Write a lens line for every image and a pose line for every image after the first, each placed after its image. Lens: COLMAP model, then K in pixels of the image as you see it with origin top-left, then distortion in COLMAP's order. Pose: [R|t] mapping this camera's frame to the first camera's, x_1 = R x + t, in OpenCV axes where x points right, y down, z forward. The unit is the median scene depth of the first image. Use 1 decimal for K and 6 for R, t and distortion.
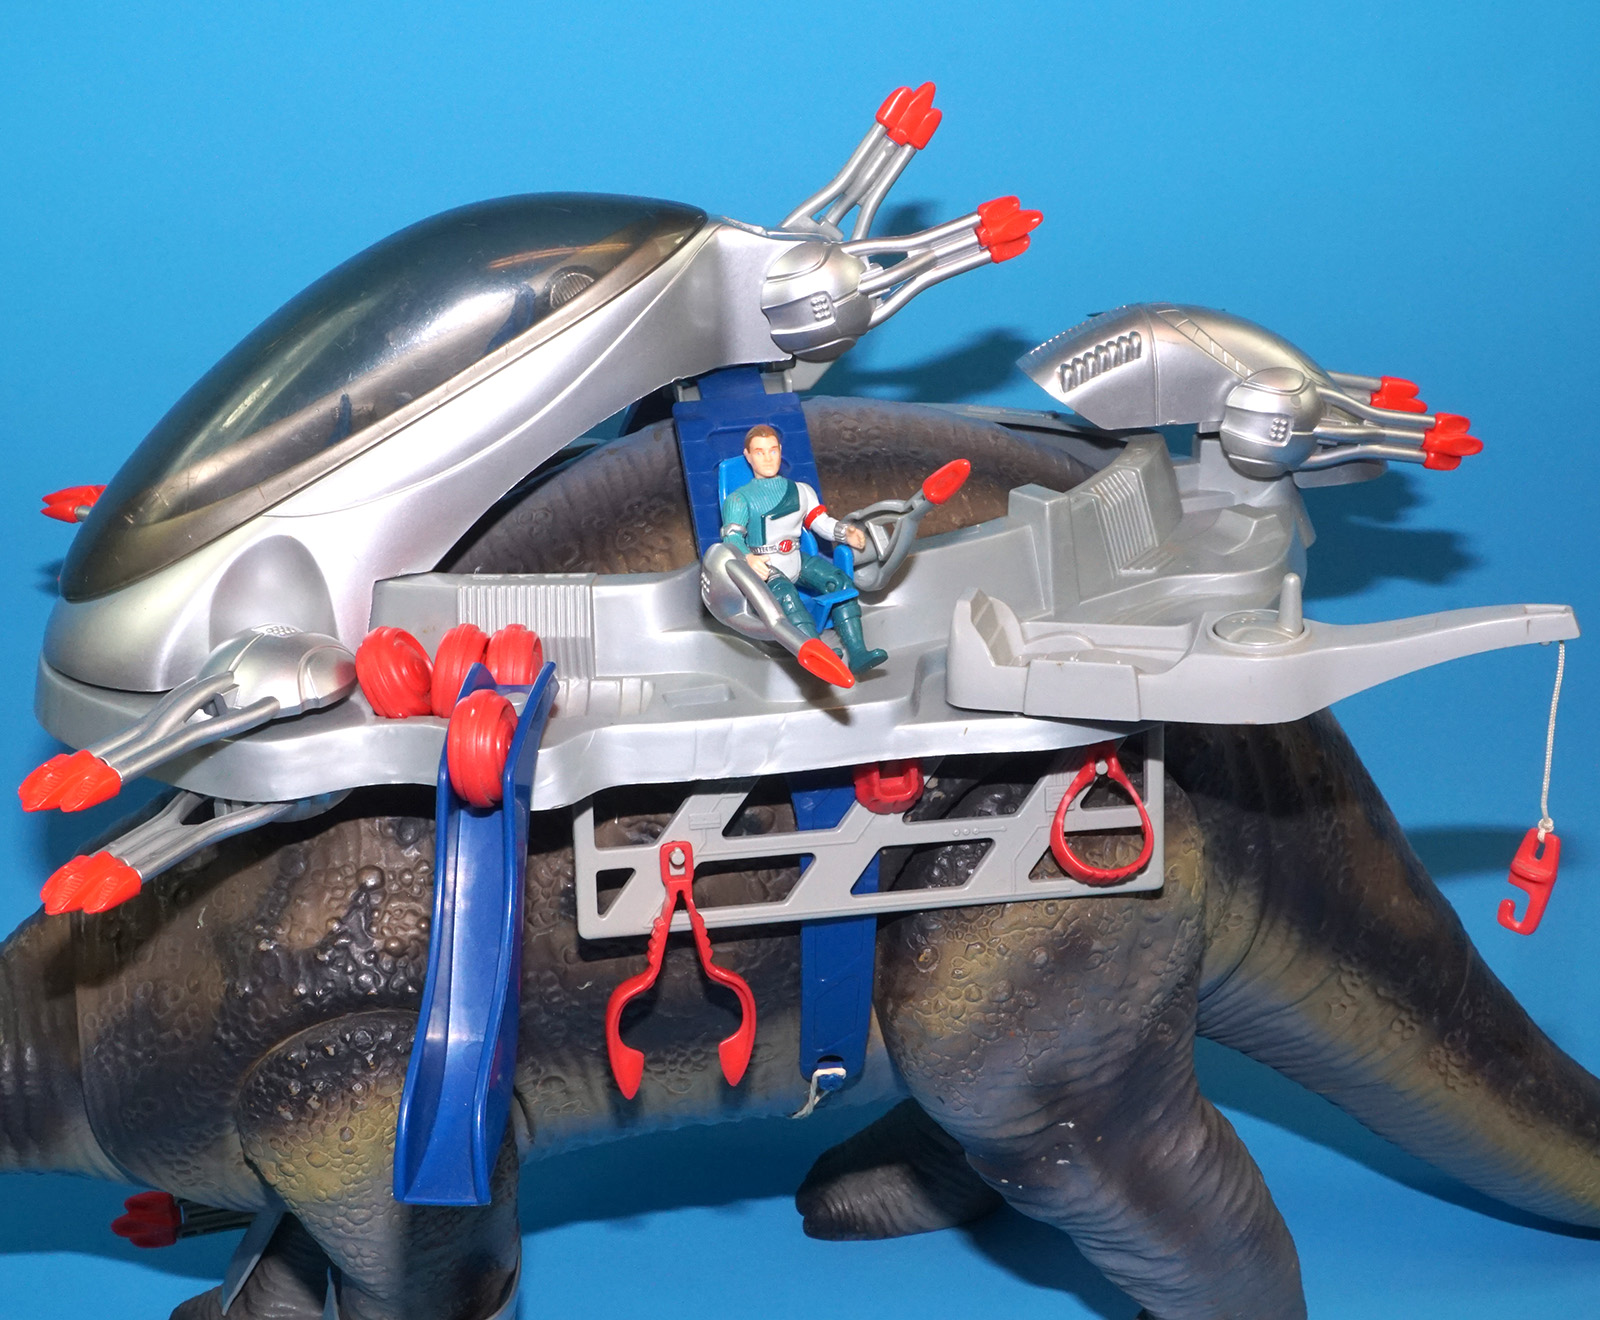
lens RADIAL K [[2395.4, 0, 779.1], [0, 2395.4, 633.0], [0, 0, 1]] dist [0.022137, 0.000000]
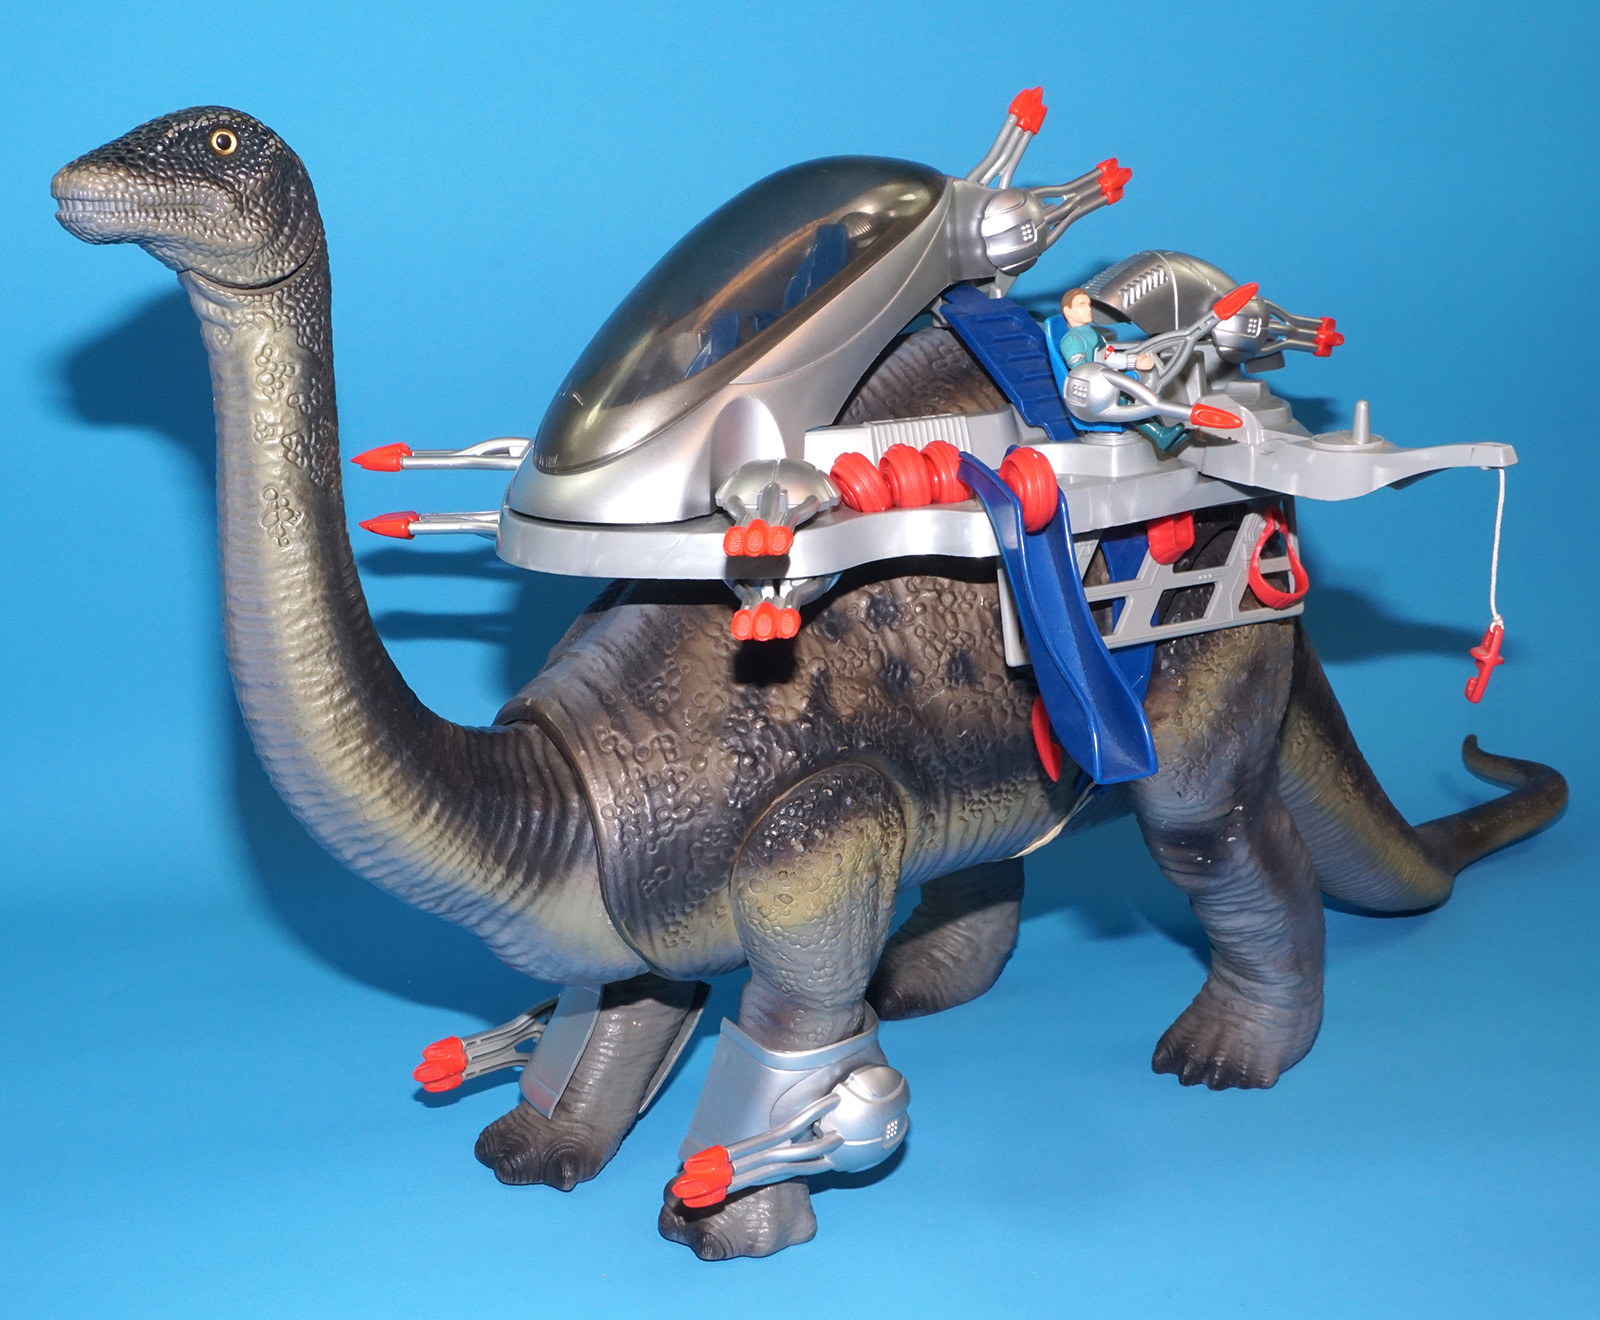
lens RADIAL K [[2127.0, 0, 737.5], [0, 2127.0, 666.3], [0, 0, 1]] dist [0.006177, 0.000000]
pose [[0.906631, -0.110091, 0.407309, -0.669381], [0.159628, 0.983103, -0.089596, 0.197476], [-0.390563, 0.146248, 0.908885, -0.030980]]
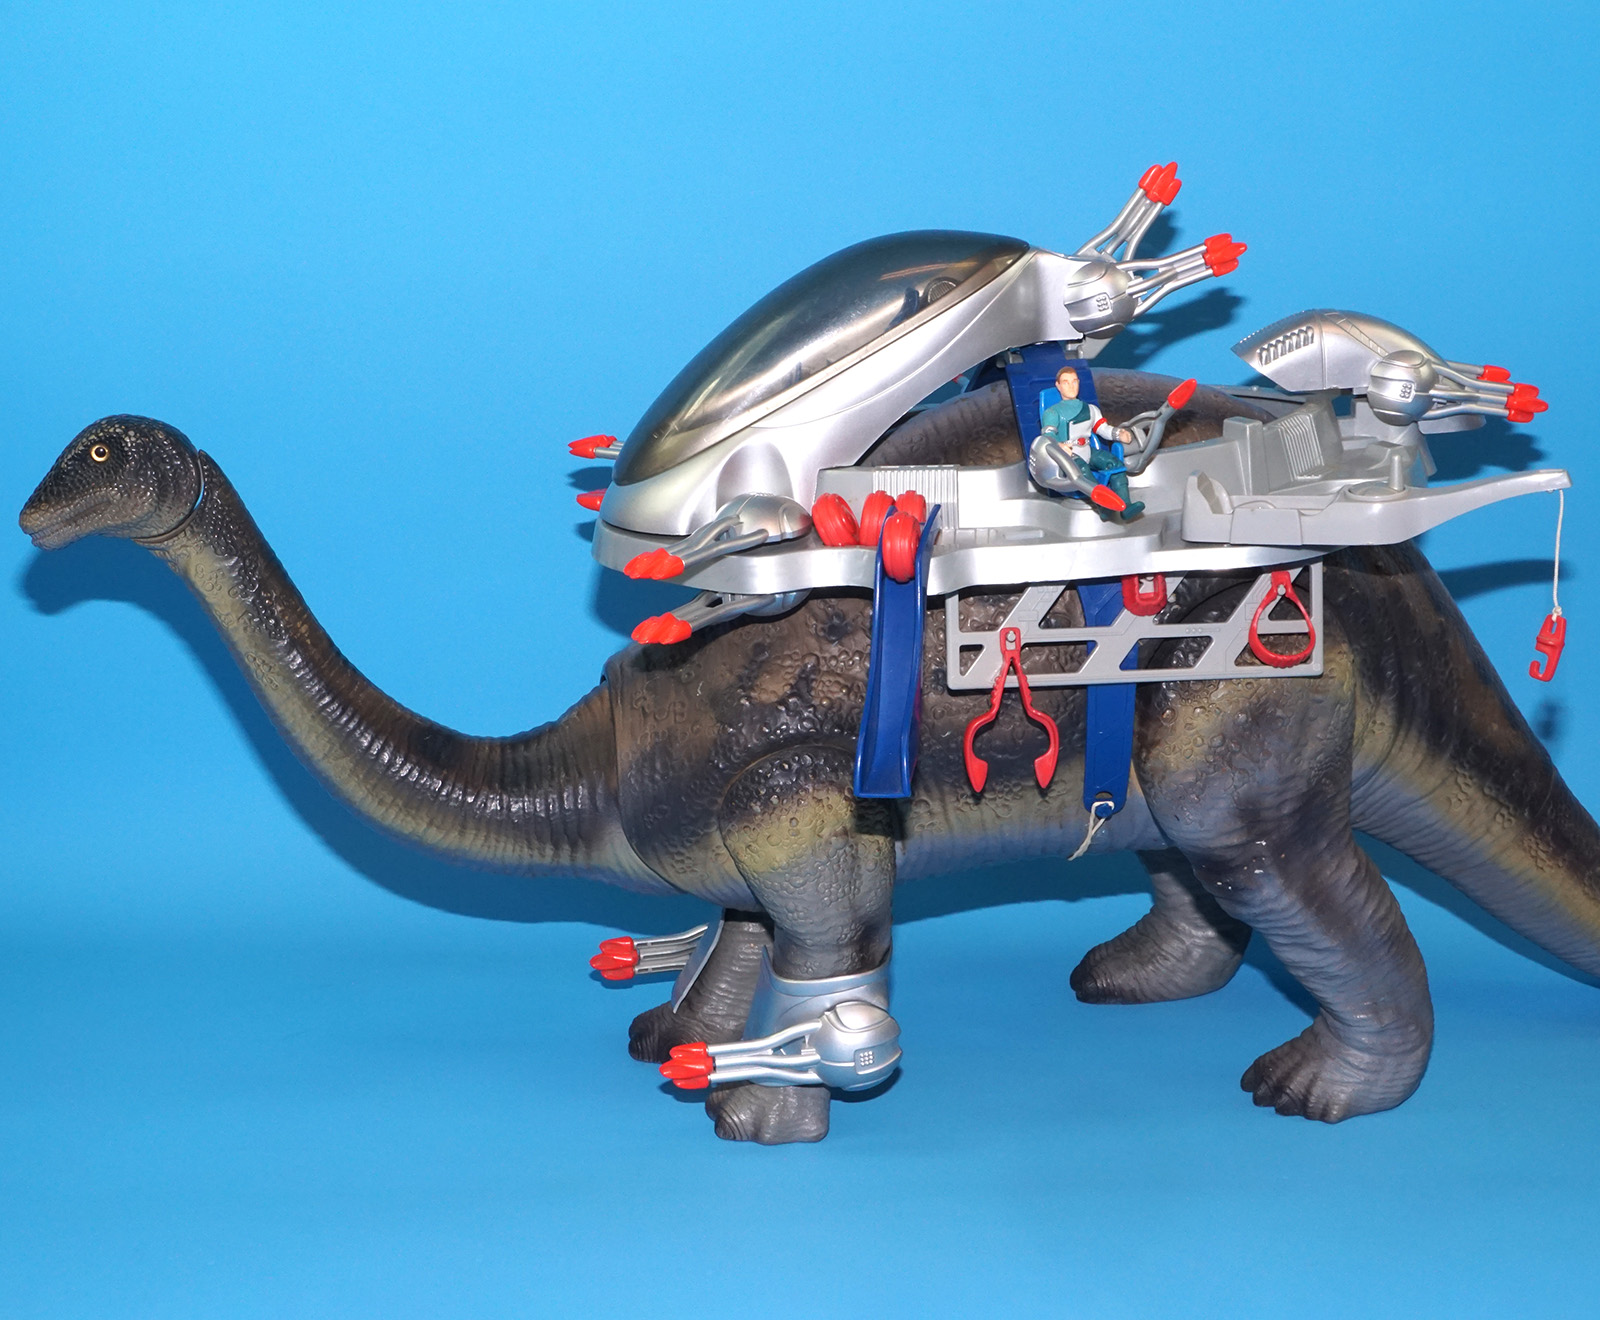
lens RADIAL K [[2682.3, 0, 822.4], [0, 2682.3, 642.8], [0, 0, 1]] dist [0.012171, 0.000000]
pose [[0.997602, 0.011297, -0.068279, -0.042665], [-0.016480, 0.996985, -0.075830, 0.219430], [0.067216, 0.076774, 0.994780, -0.730997]]
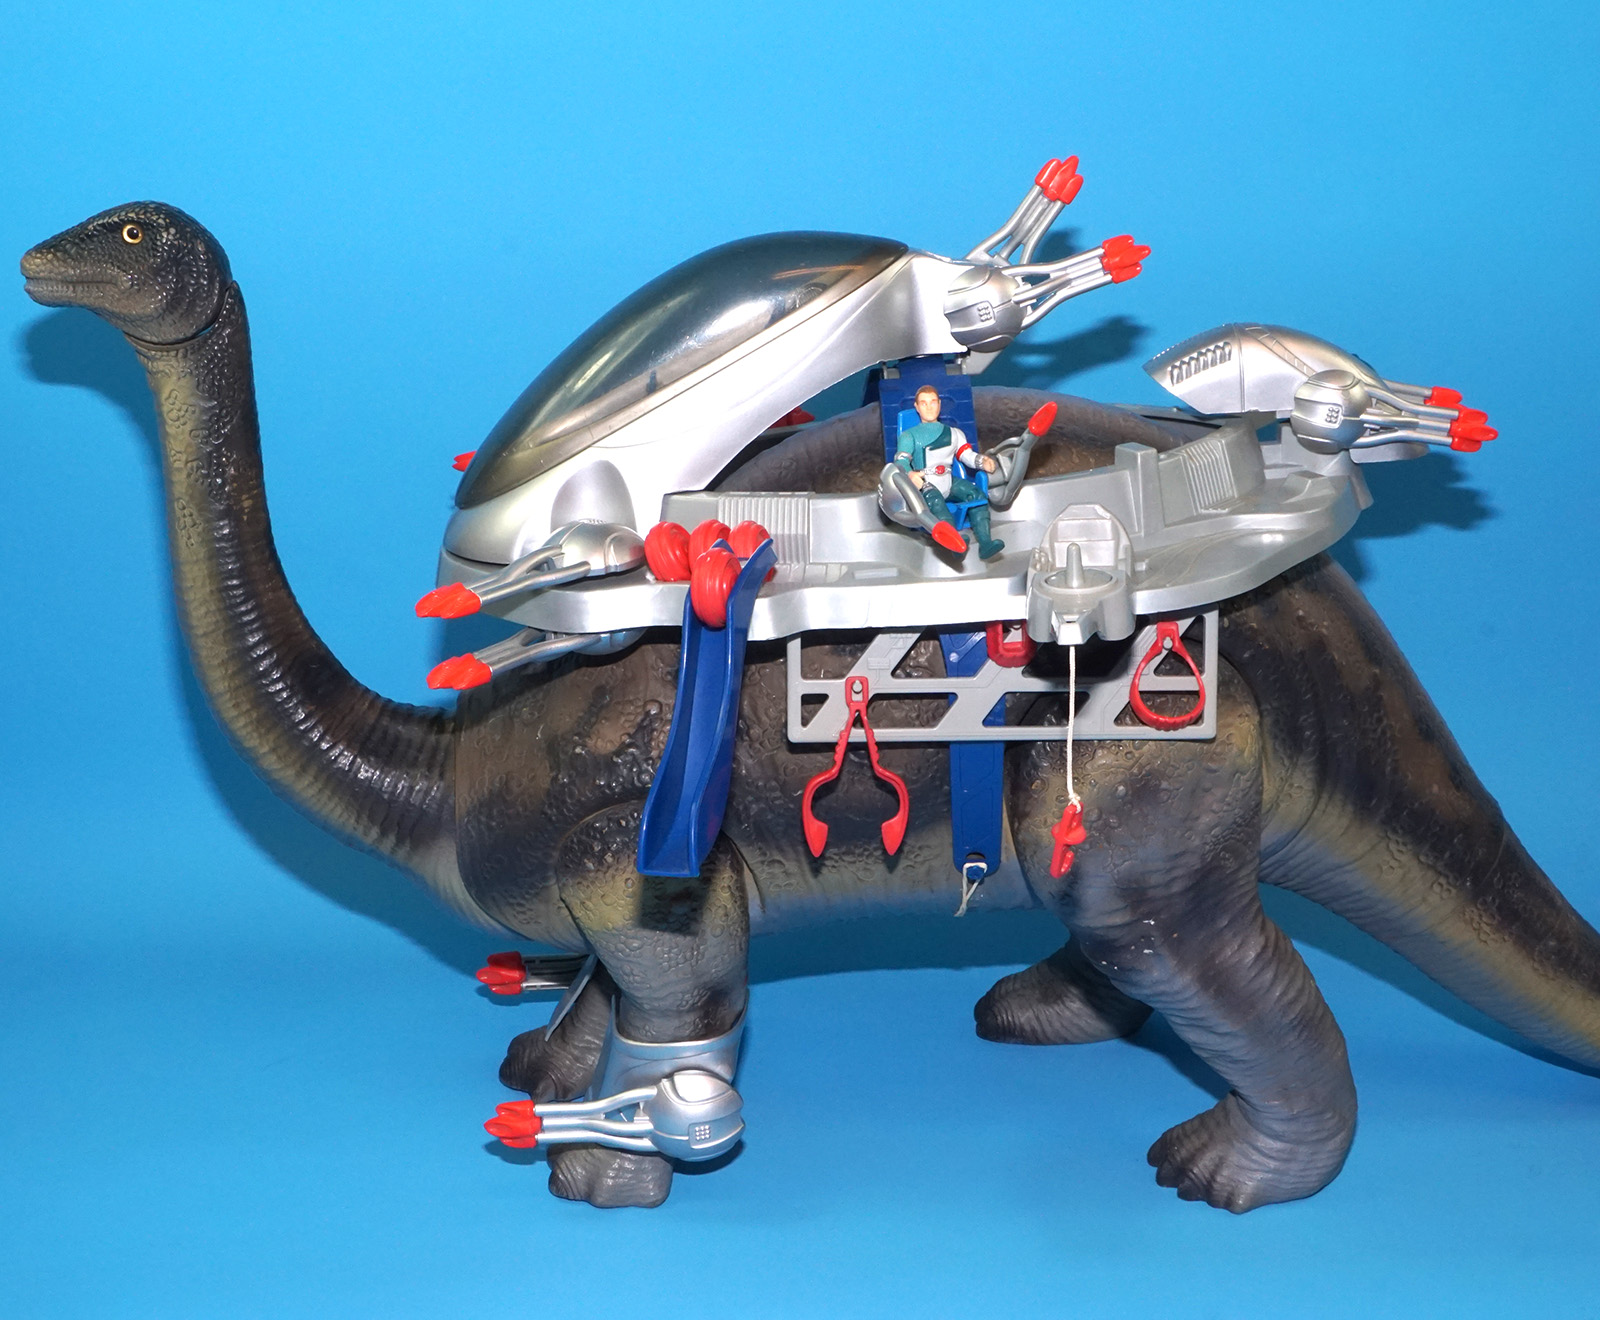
lens RADIAL K [[2127.0, 0, 800.8], [0, 2127.0, 646.2], [0, 0, 1]] dist [0.006177, 0.000000]
pose [[0.984539, 0.034862, -0.171663, 0.131144], [-0.044212, 0.997722, -0.050946, 0.126126], [0.169496, 0.057748, 0.983838, -0.232065]]
